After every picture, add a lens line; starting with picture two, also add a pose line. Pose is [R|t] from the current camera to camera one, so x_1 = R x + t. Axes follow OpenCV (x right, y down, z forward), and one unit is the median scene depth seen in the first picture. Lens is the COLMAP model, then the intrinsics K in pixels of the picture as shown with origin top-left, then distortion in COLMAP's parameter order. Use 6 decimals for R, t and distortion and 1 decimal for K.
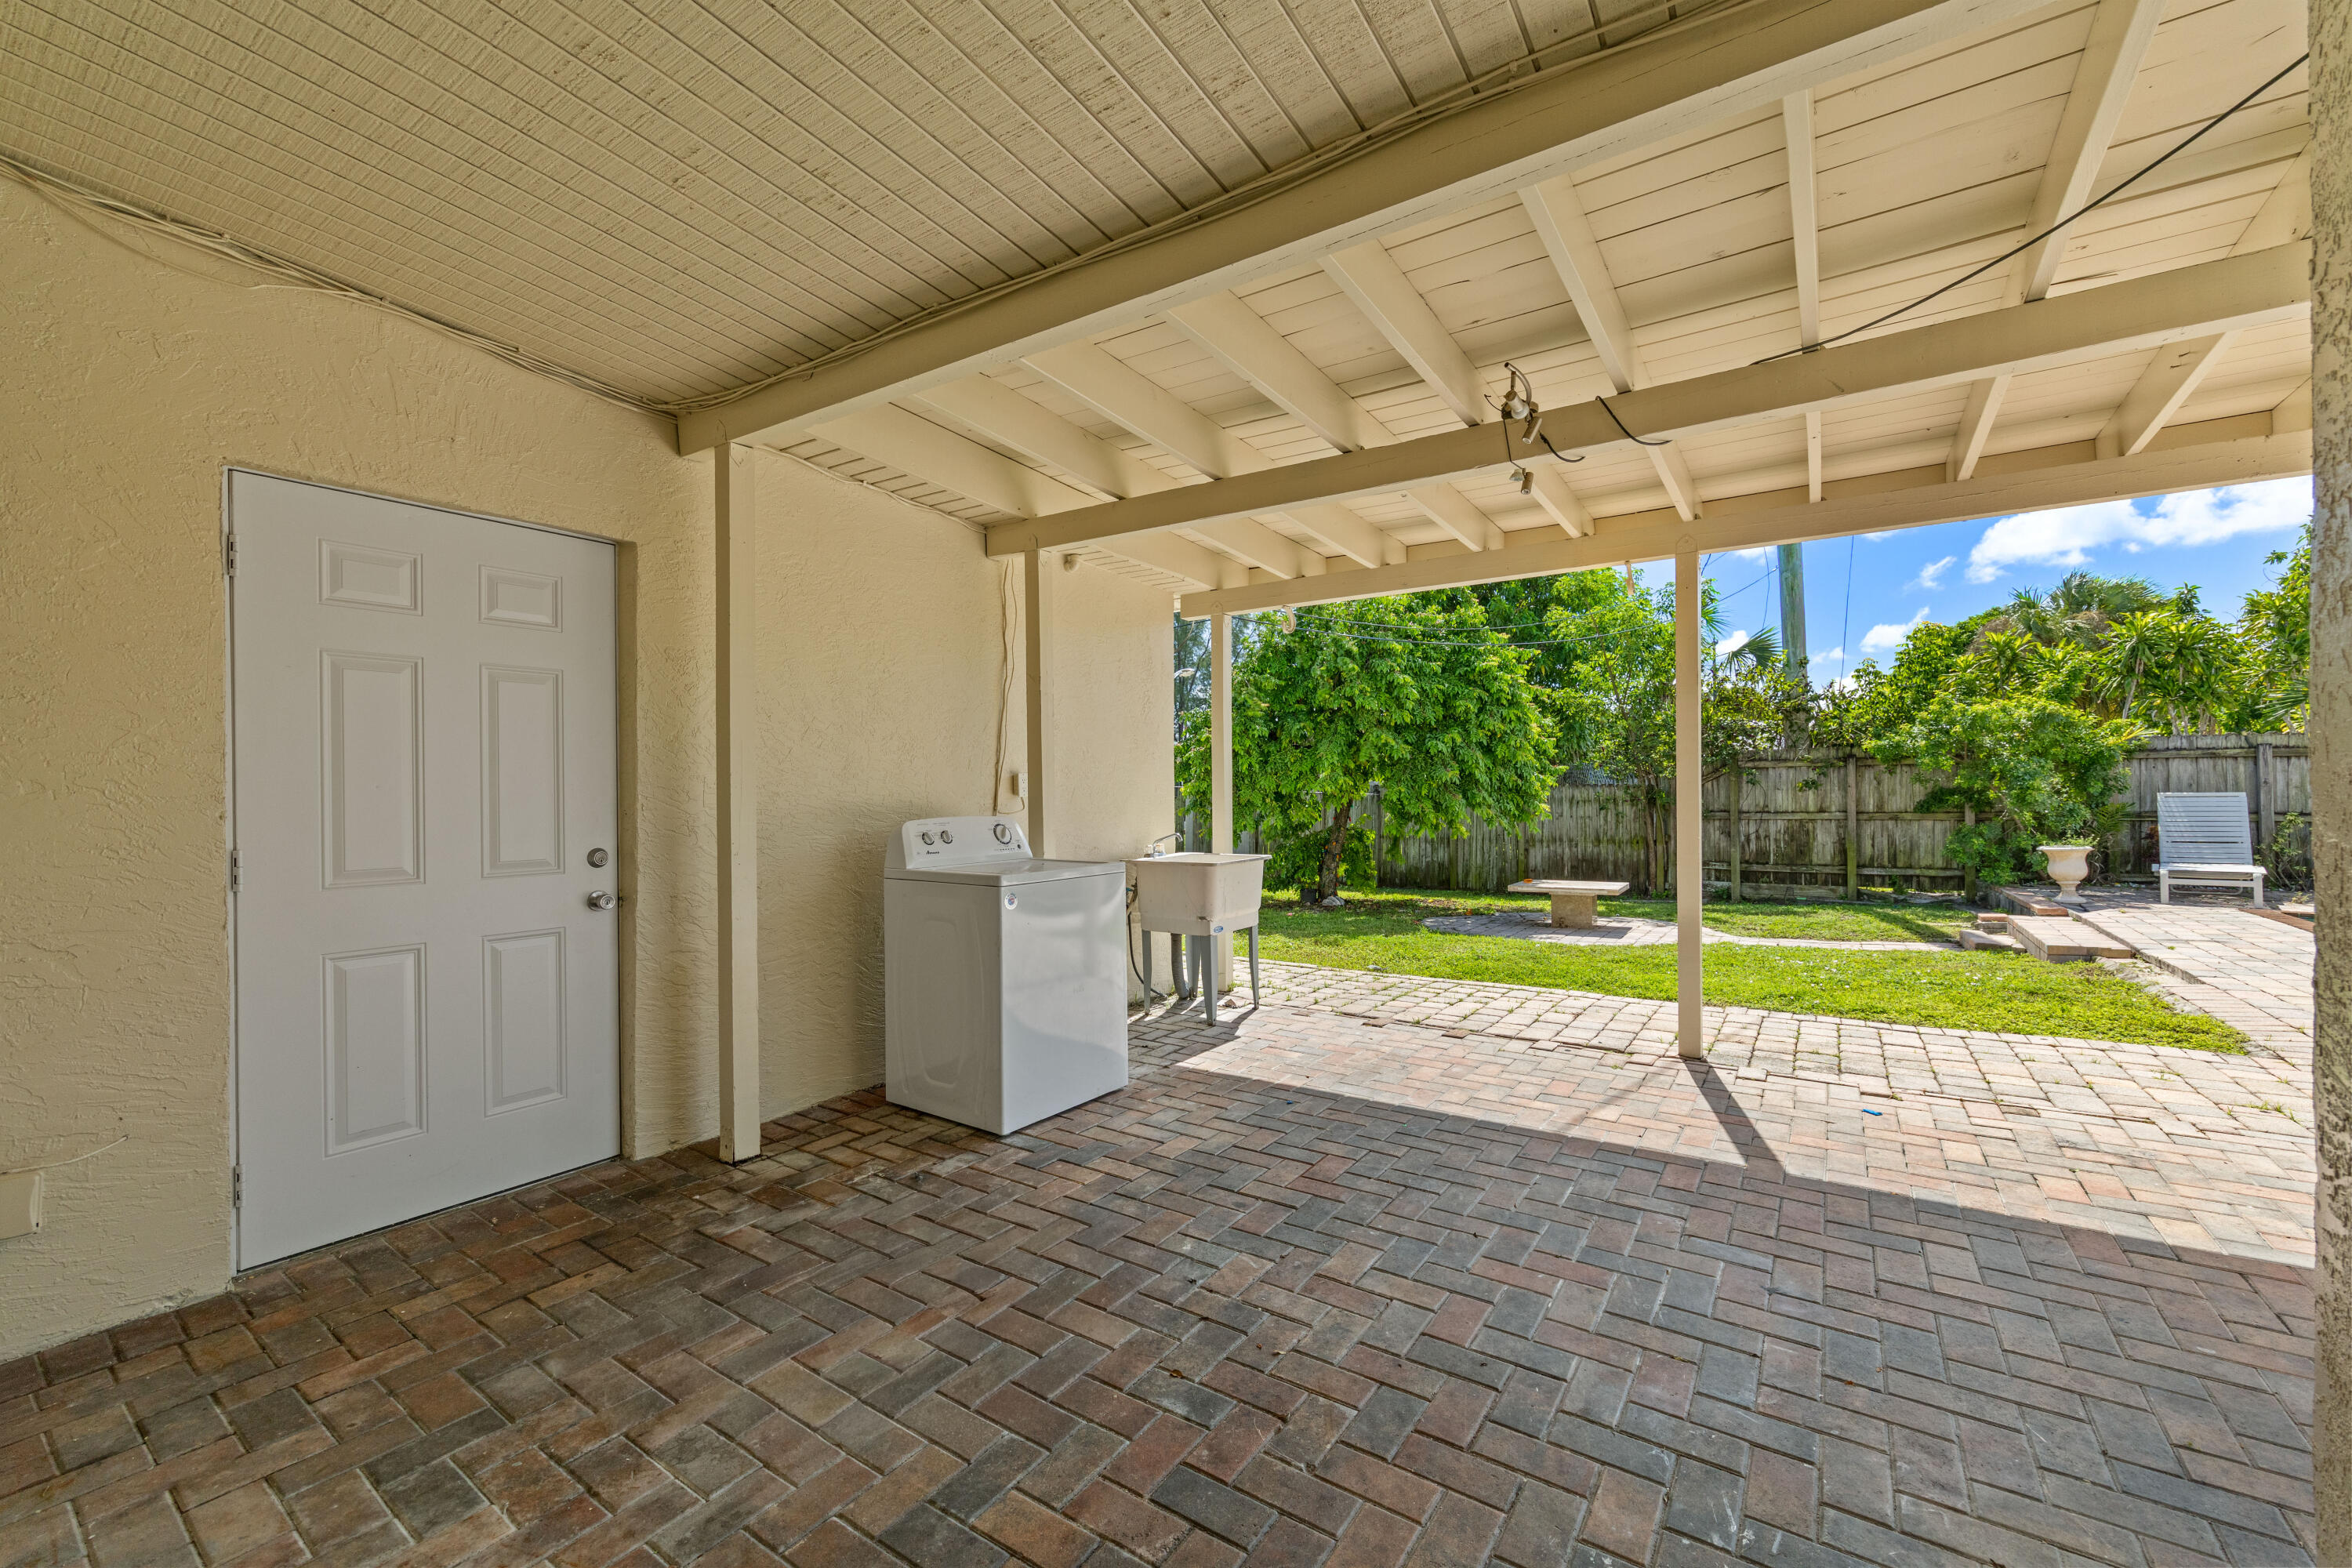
lens RADIAL K [[952.4, 0, 1174.3], [0, 952.4, 783.5], [0, 0, 1]] dist [0.001097, 0.000072]
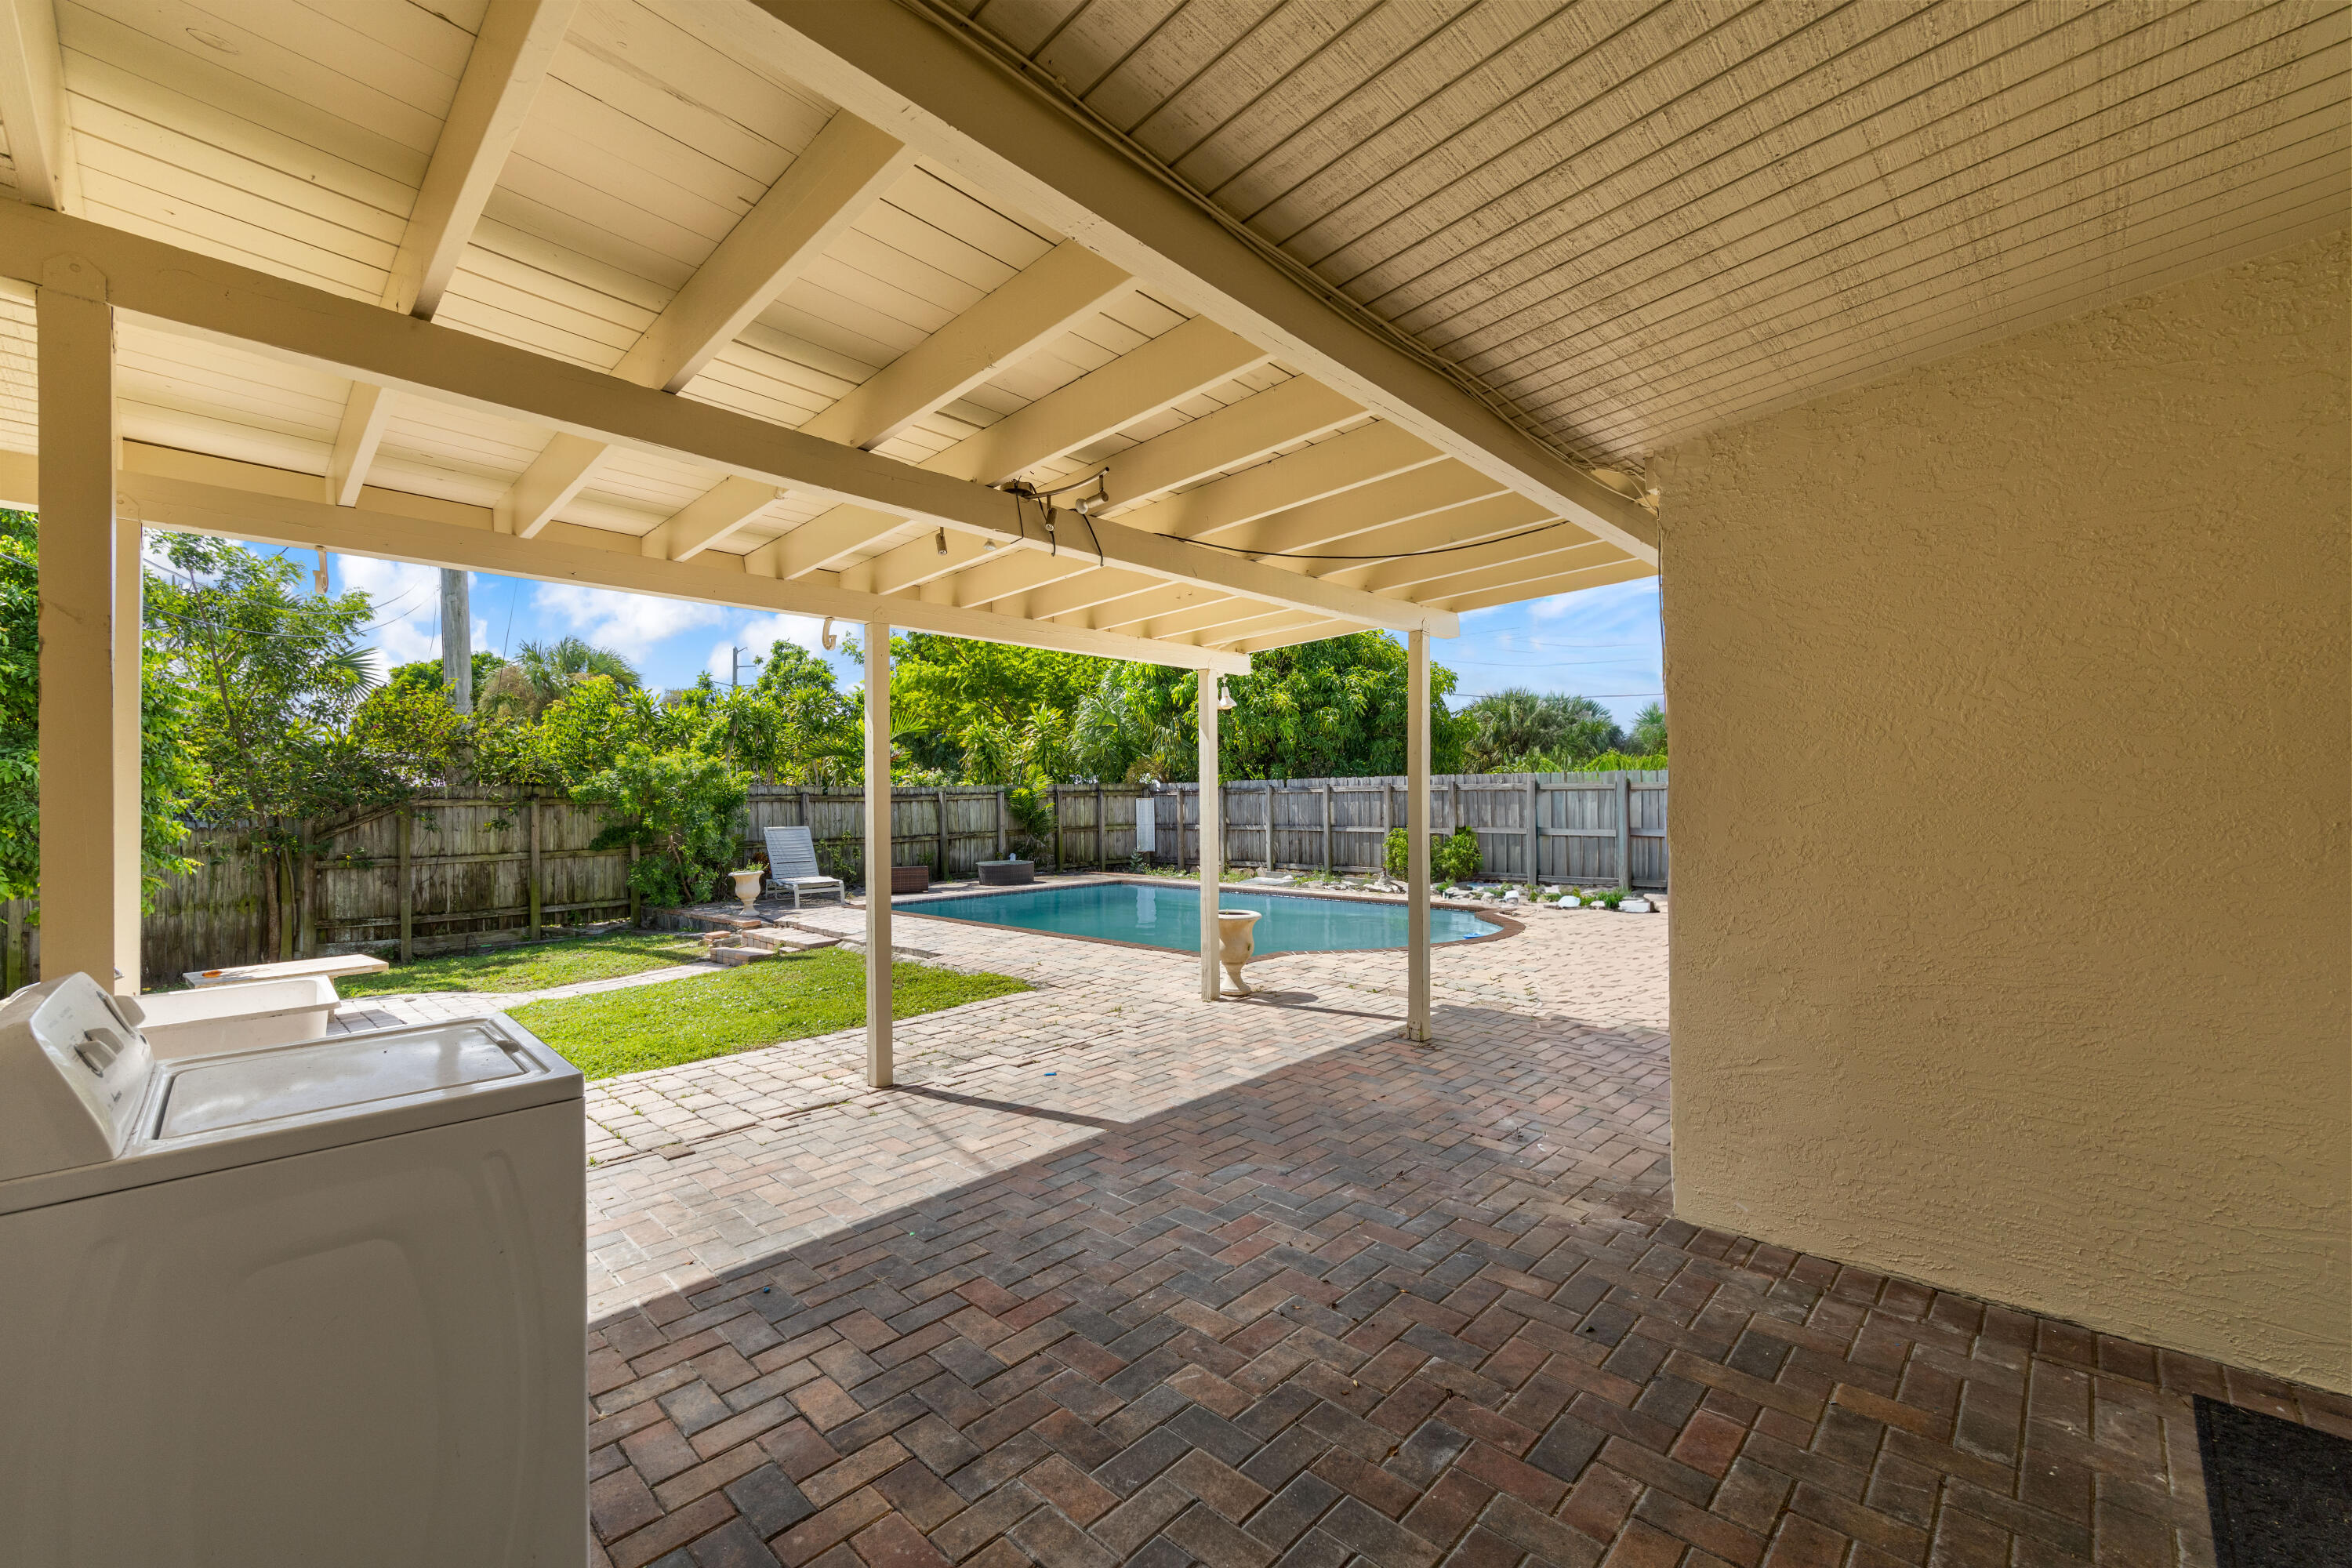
lens RADIAL K [[952.4, 0, 1174.7], [0, 952.4, 788.0], [0, 0, 1]] dist [0.001097, 0.000072]
pose [[0.148202, 0.021065, 0.988733, -0.524505], [0.006555, 0.999730, -0.022282, -0.029321], [-0.988935, 0.009783, 0.148024, 0.539929]]
